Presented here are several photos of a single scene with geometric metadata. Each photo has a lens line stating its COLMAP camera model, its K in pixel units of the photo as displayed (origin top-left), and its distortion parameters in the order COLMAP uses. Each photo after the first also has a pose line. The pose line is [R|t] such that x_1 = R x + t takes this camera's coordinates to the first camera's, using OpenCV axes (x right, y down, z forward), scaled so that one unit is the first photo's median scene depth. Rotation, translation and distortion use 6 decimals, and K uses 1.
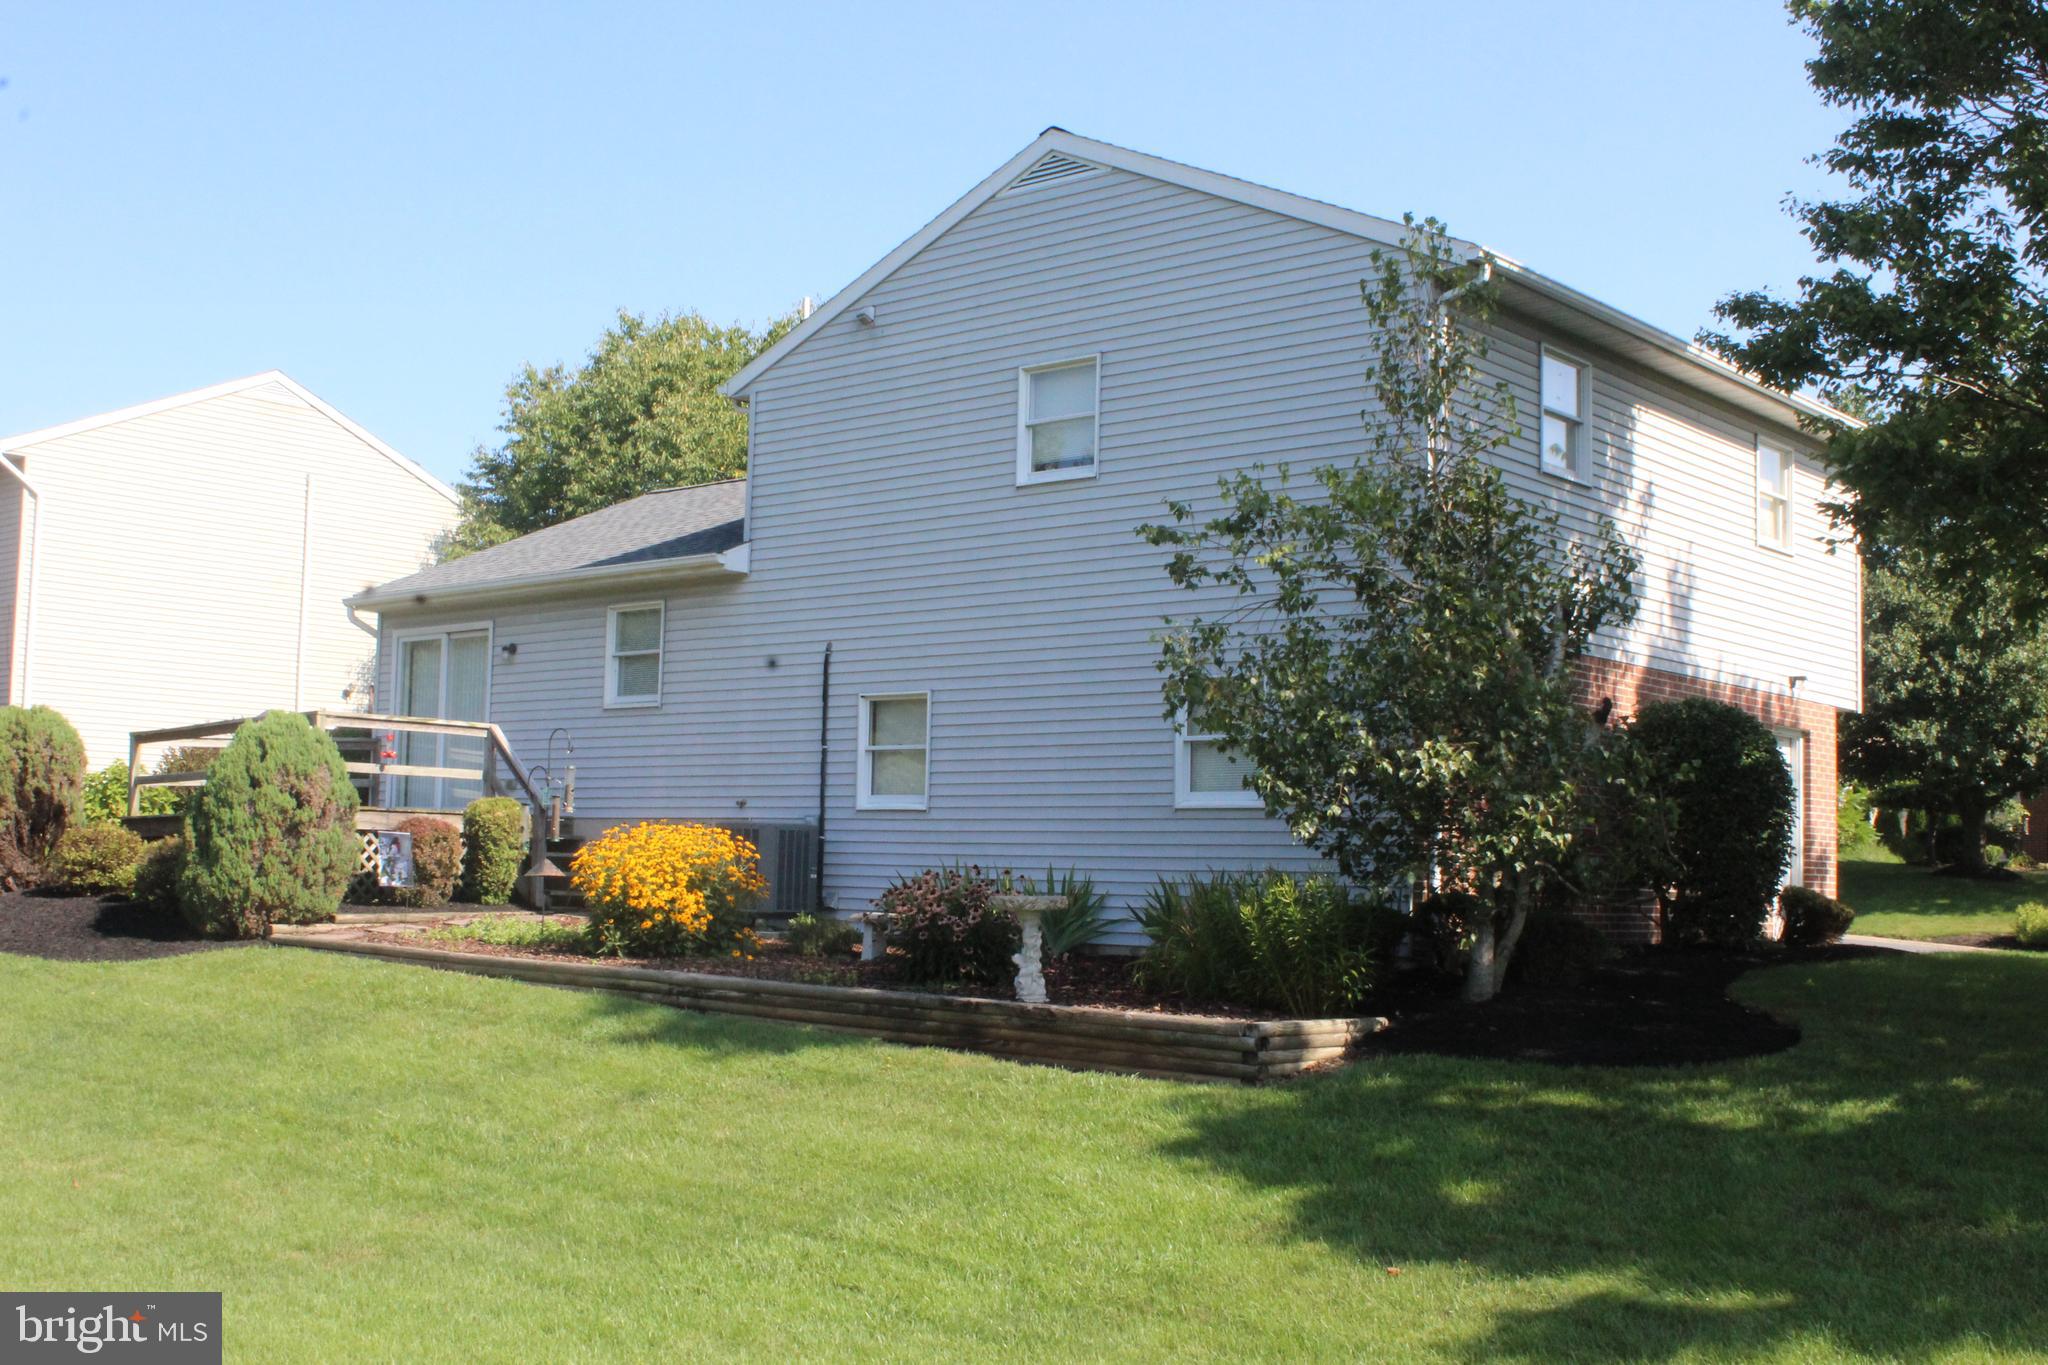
lens RADIAL K [[2333.7, 0, 1018.6], [0, 2333.7, 691.0], [0, 0, 1]] dist [-0.072804, 0.000000]
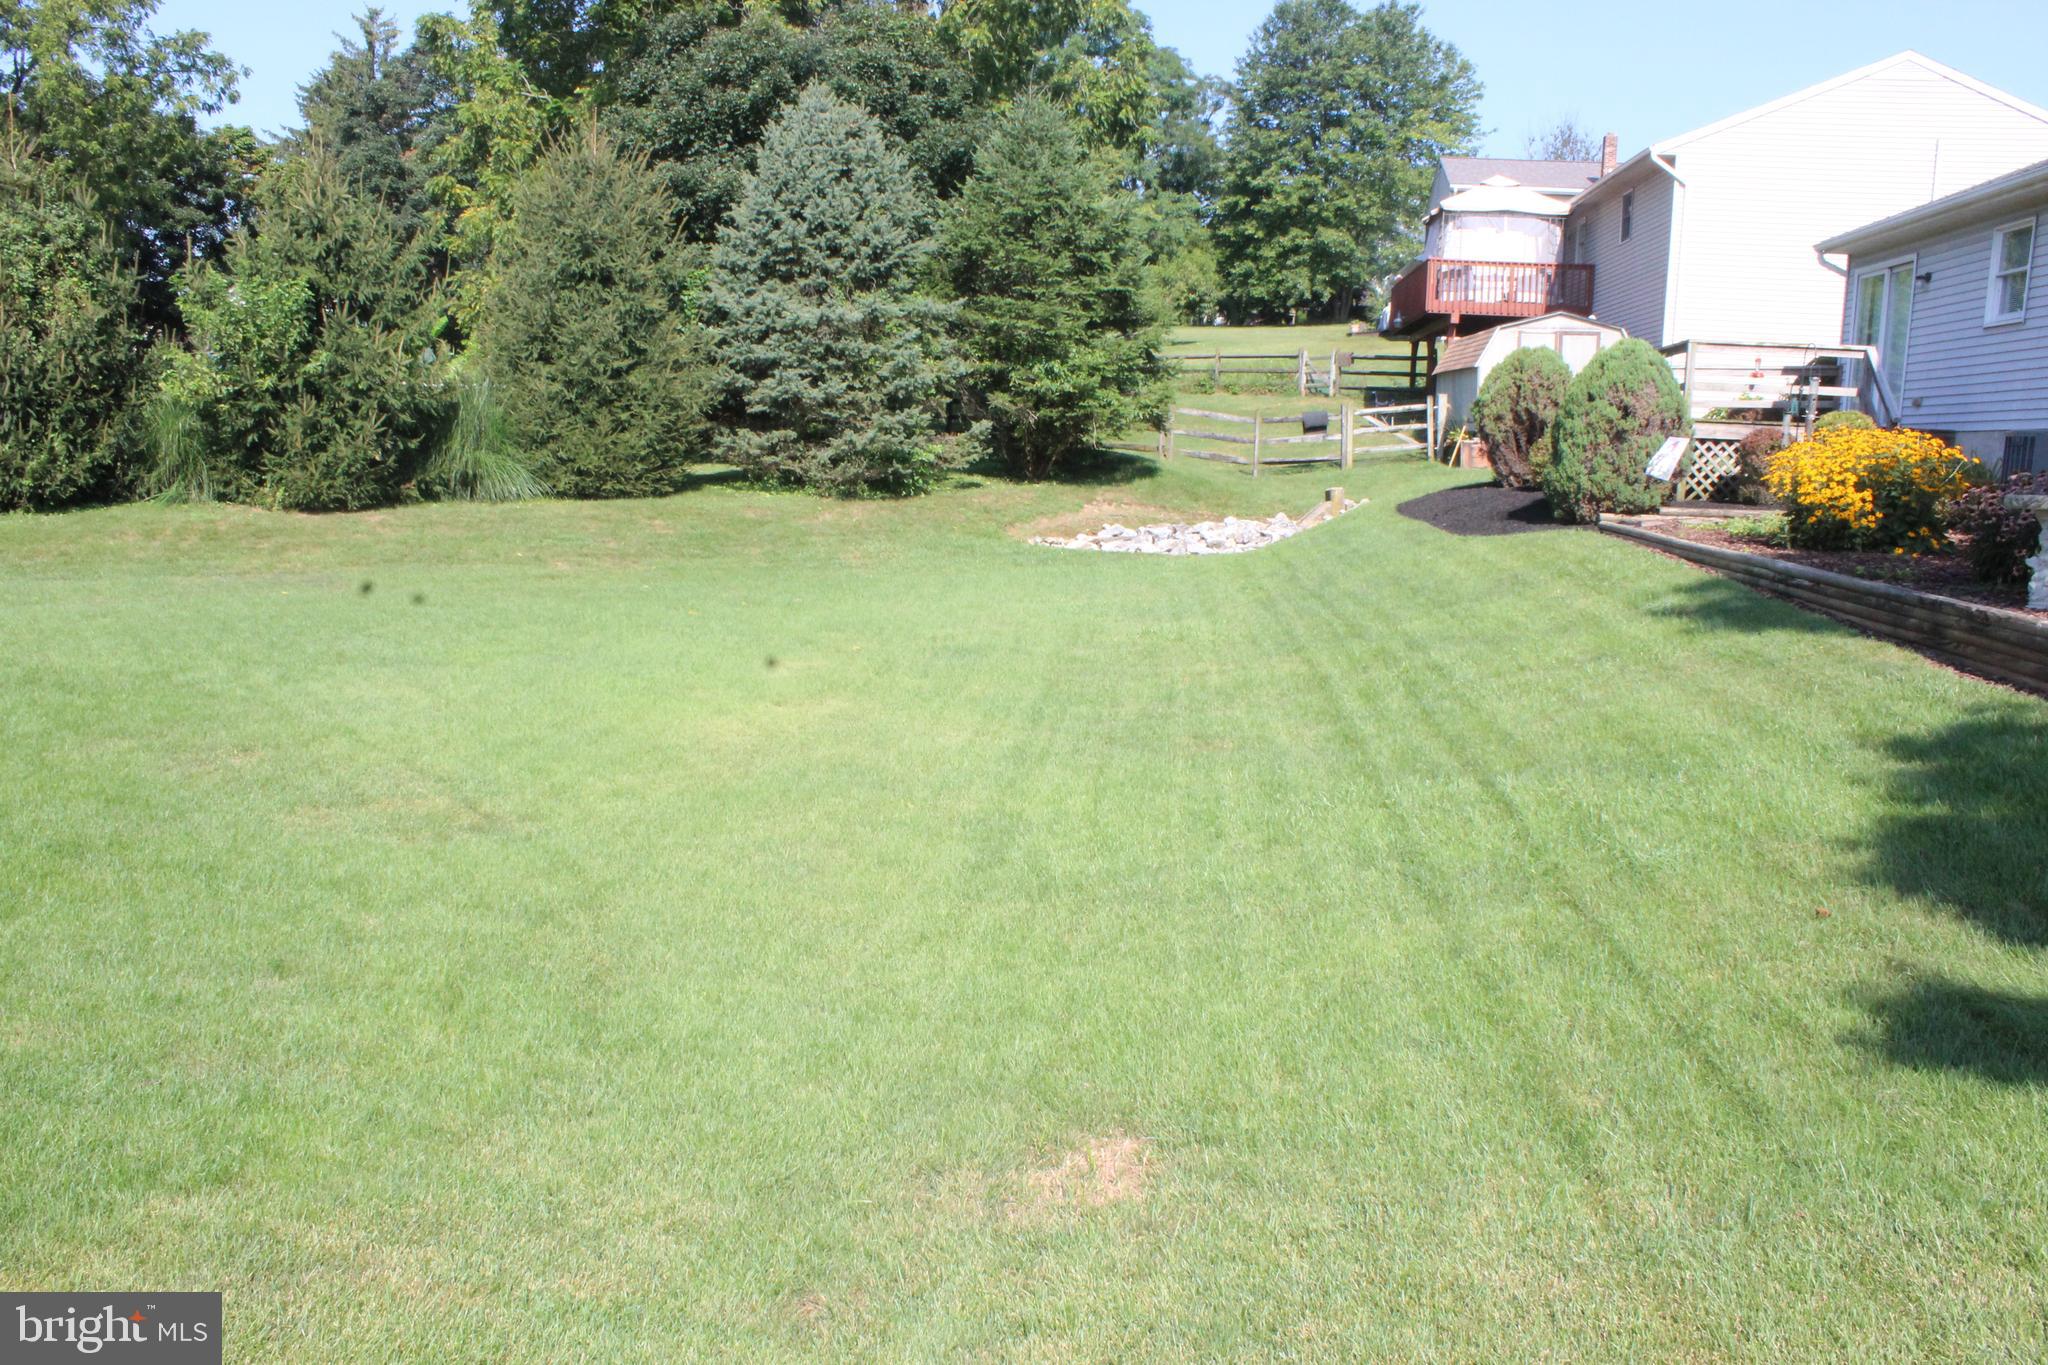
lens RADIAL K [[1734.5, 0, 1007.2], [0, 1734.5, 718.2], [0, 0, 1]] dist [-0.140572, 0.153034]
pose [[0.578791, 0.126366, -0.805625, 0.241632], [0.042990, 0.981819, 0.184888, 0.025625], [0.814342, -0.141645, 0.562836, 0.207012]]
